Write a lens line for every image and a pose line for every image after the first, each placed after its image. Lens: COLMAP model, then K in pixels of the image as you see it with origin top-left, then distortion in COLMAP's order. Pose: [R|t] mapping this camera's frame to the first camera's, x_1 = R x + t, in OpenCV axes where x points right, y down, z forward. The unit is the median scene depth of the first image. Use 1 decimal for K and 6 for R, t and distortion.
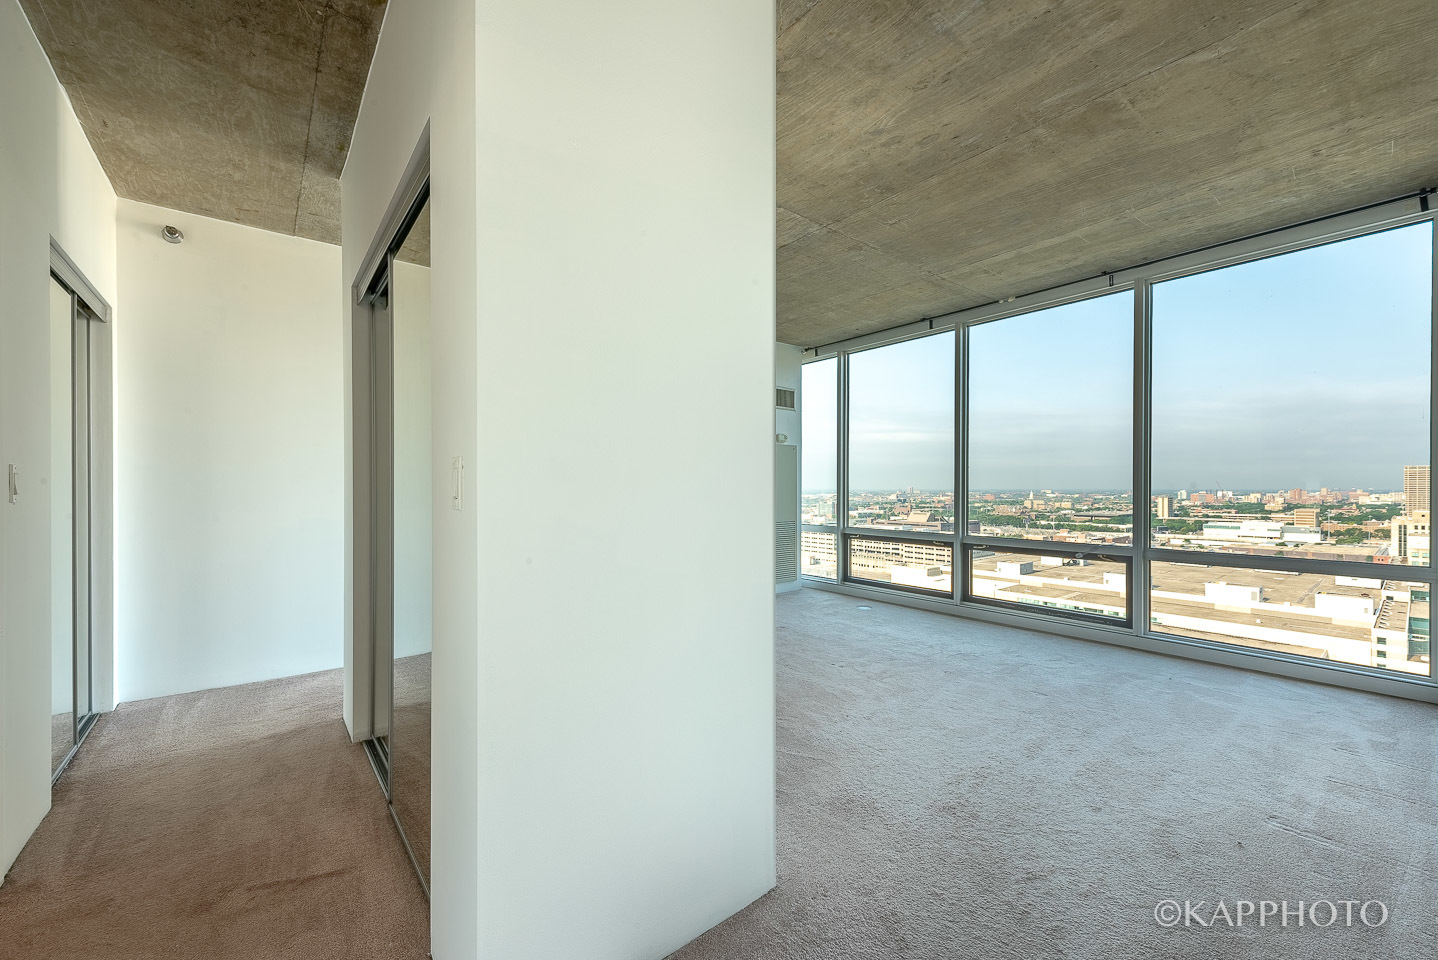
lens RADIAL K [[619.8, 0, 721.1], [0, 619.8, 485.2], [0, 0, 1]] dist [0.033587, -0.013101]
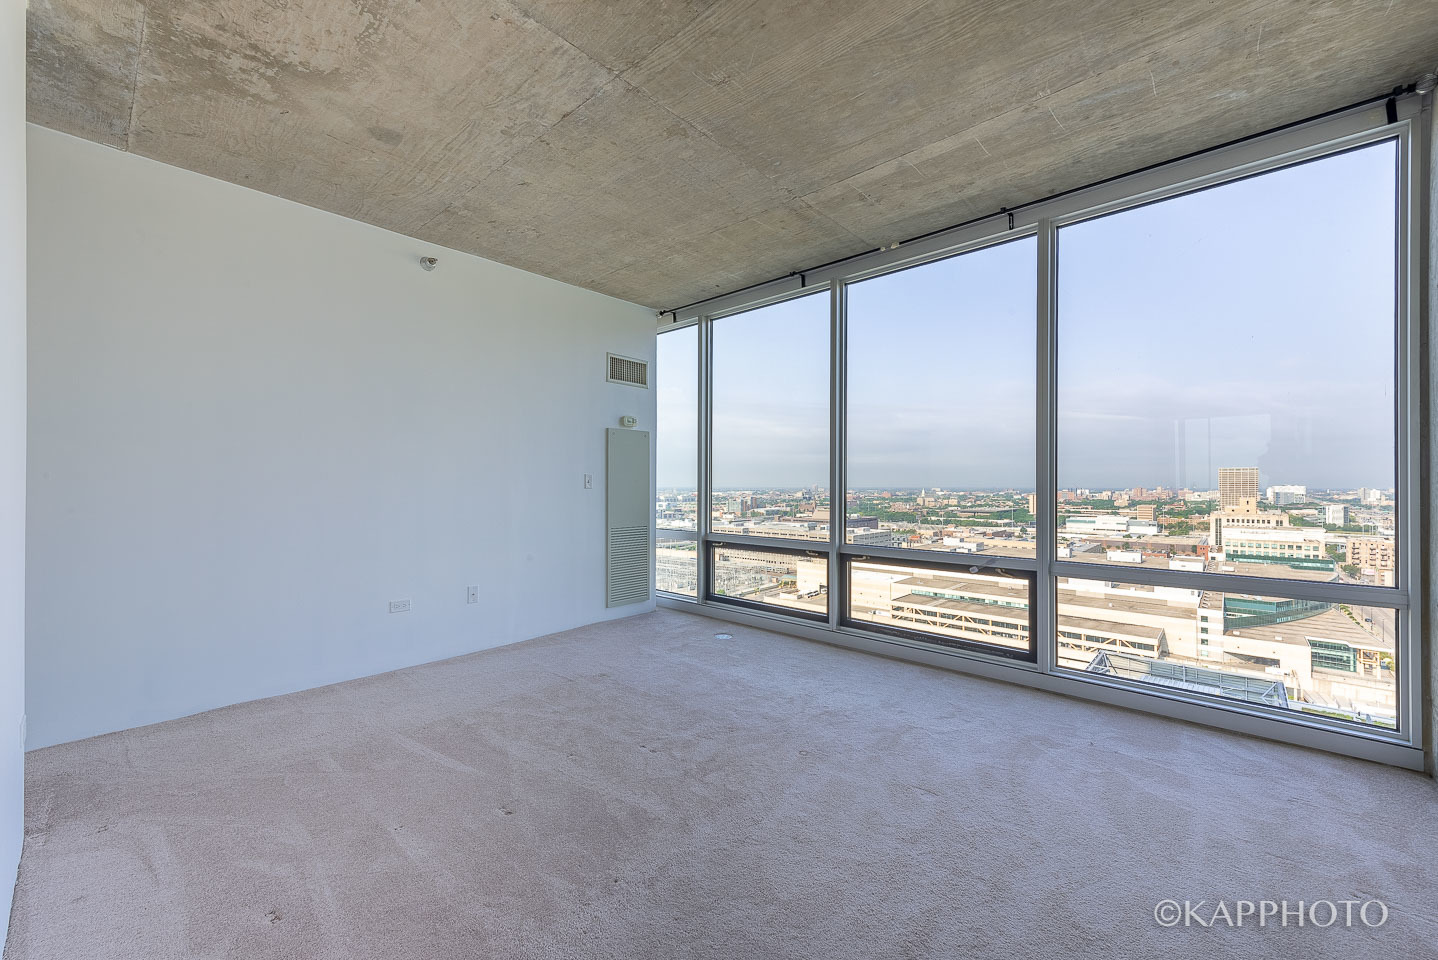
lens RADIAL K [[605.4, 0, 744.1], [0, 605.4, 476.5], [0, 0, 1]] dist [0.031740, -0.014566]
pose [[0.984952, 0.004663, 0.172763, 0.109754], [-0.002763, 0.999933, -0.011236, 0.002543], [-0.172803, 0.010589, 0.984899, 0.210228]]
